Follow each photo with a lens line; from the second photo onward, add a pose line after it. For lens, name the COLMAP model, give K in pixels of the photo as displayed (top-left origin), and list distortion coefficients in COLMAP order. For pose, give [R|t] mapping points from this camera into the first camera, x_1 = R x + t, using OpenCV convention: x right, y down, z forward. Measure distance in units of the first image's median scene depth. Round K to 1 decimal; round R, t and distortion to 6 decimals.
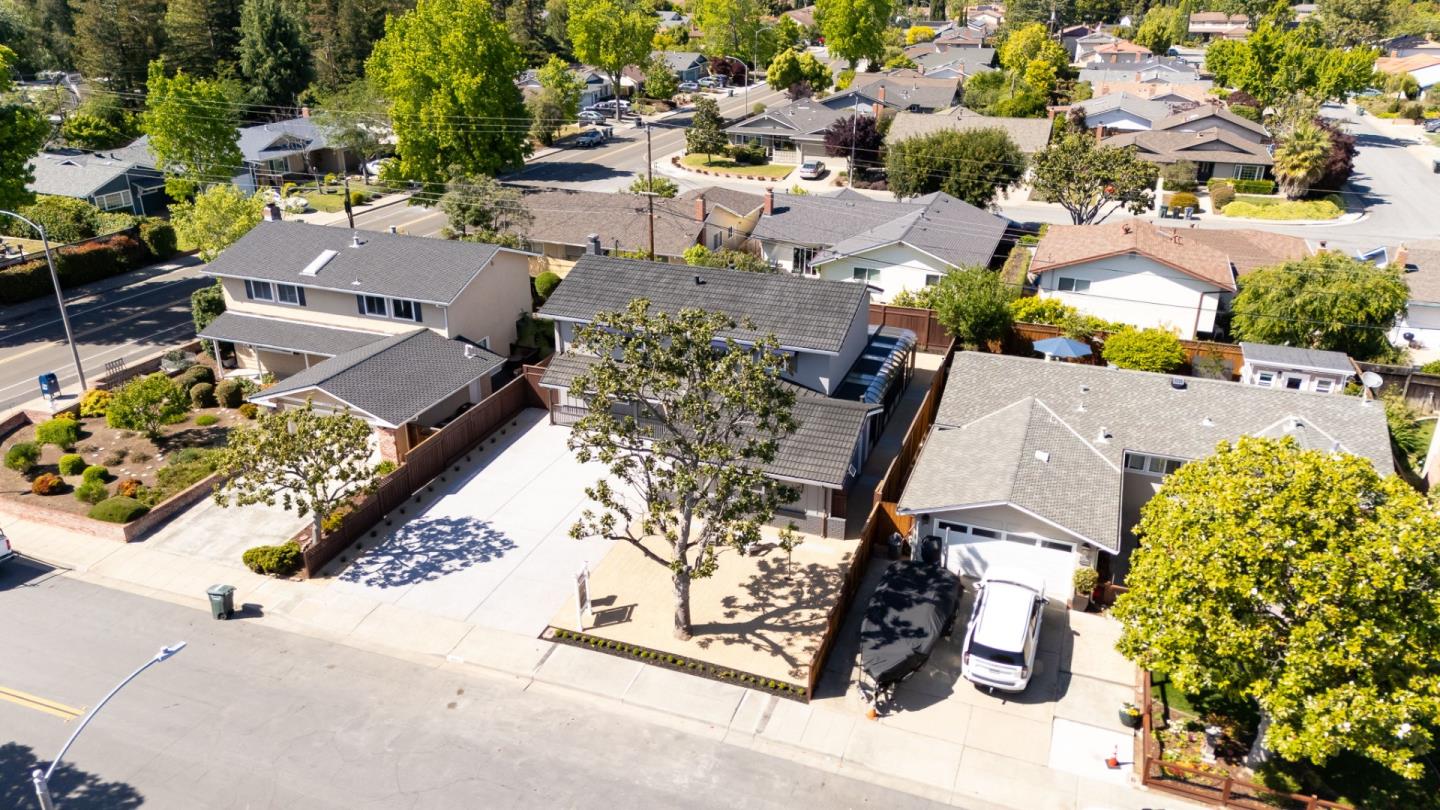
lens RADIAL K [[1082.9, 0, 728.7], [0, 1082.9, 398.4], [0, 0, 1]] dist [0.071823, -0.012201]
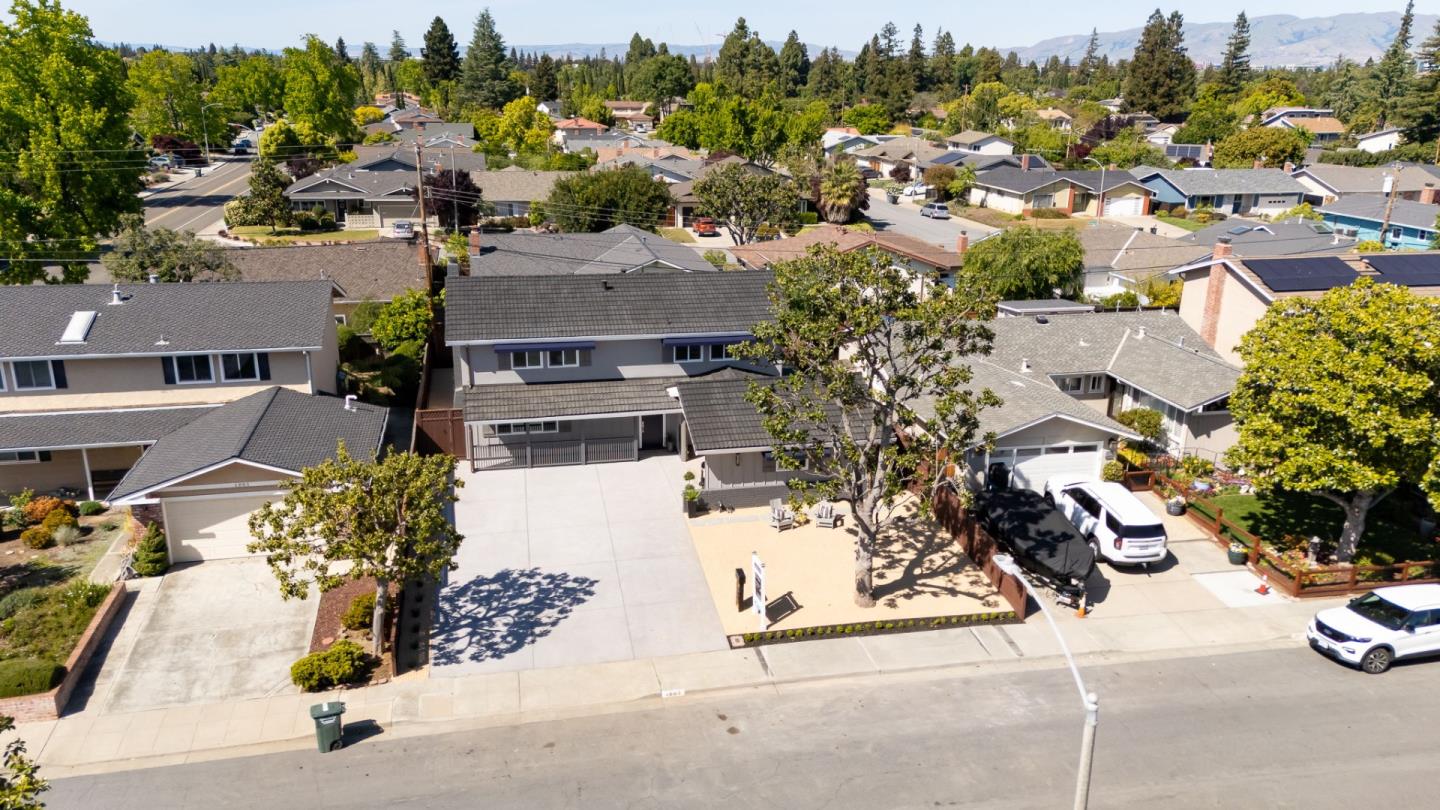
lens RADIAL K [[1082.9, 0, 730.0], [0, 1082.9, 414.2], [0, 0, 1]] dist [0.071823, -0.012201]
pose [[0.837923, -0.159012, 0.522111, -0.516982], [0.197925, 0.980030, -0.019172, 0.043404], [-0.508636, 0.119403, 0.852662, 0.196925]]
